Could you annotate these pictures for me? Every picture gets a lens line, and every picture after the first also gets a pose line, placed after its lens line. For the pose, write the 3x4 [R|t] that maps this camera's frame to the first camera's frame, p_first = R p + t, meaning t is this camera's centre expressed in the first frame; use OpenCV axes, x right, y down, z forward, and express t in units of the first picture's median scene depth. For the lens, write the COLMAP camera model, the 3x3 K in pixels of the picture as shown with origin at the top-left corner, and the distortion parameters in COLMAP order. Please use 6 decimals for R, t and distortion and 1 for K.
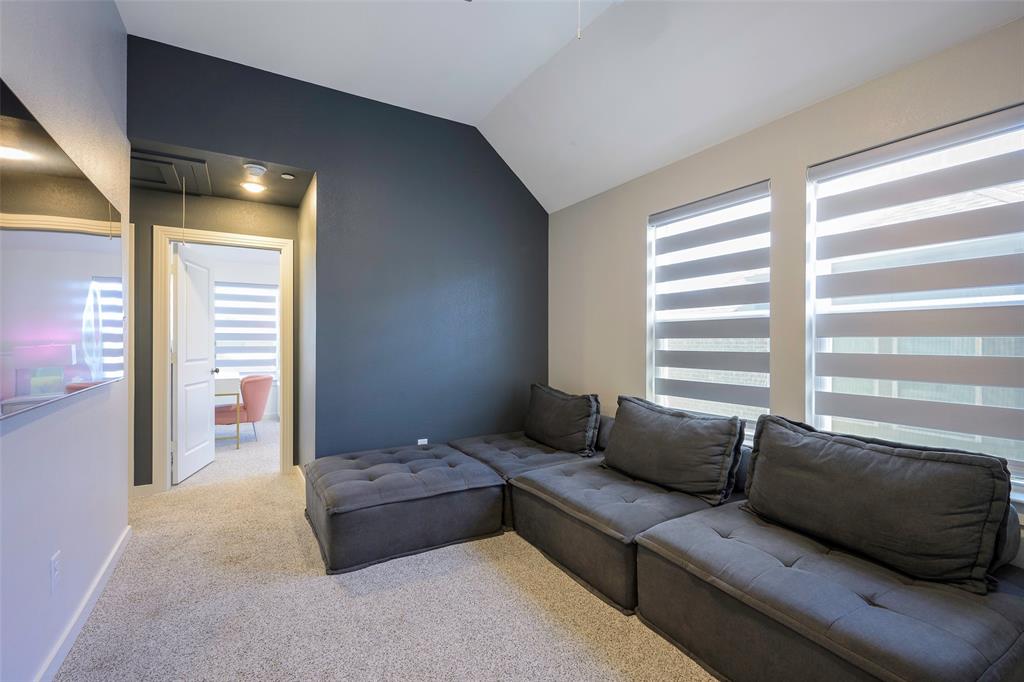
lens RADIAL K [[472.3, 0, 506.8], [0, 472.3, 340.2], [0, 0, 1]] dist [-0.005641, -0.000432]
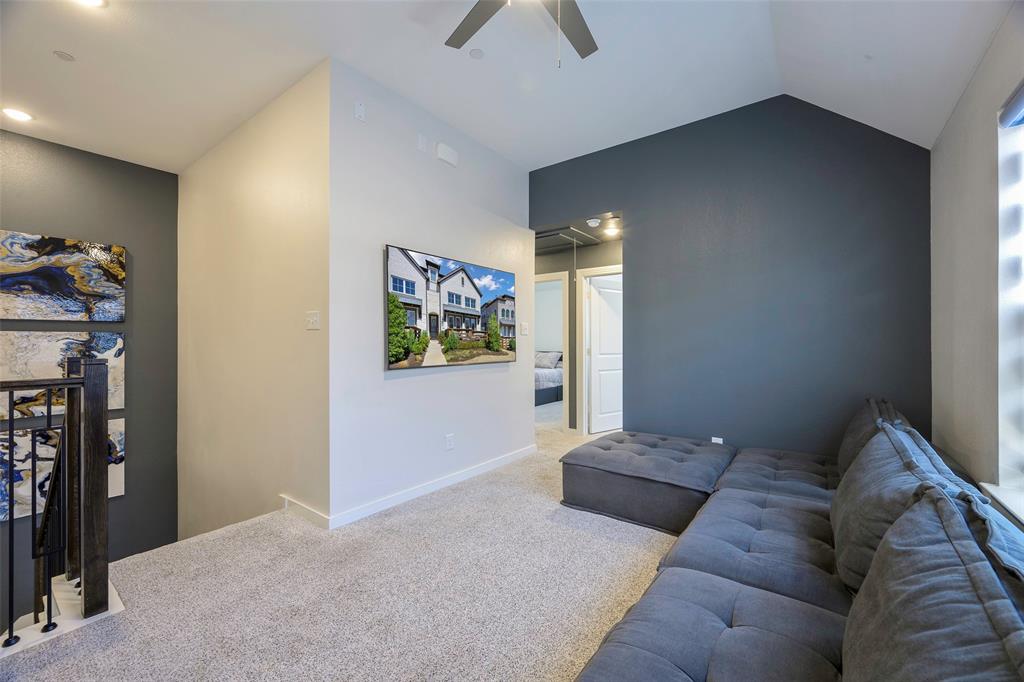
lens RADIAL K [[422.6, 0, 504.2], [0, 422.6, 338.5], [0, 0, 1]] dist [0.004055, 0.000538]
pose [[0.344344, -0.007887, -0.938810, 0.690300], [0.009150, 0.999945, -0.005045, -0.003792], [0.938799, -0.006853, 0.344398, 0.346637]]
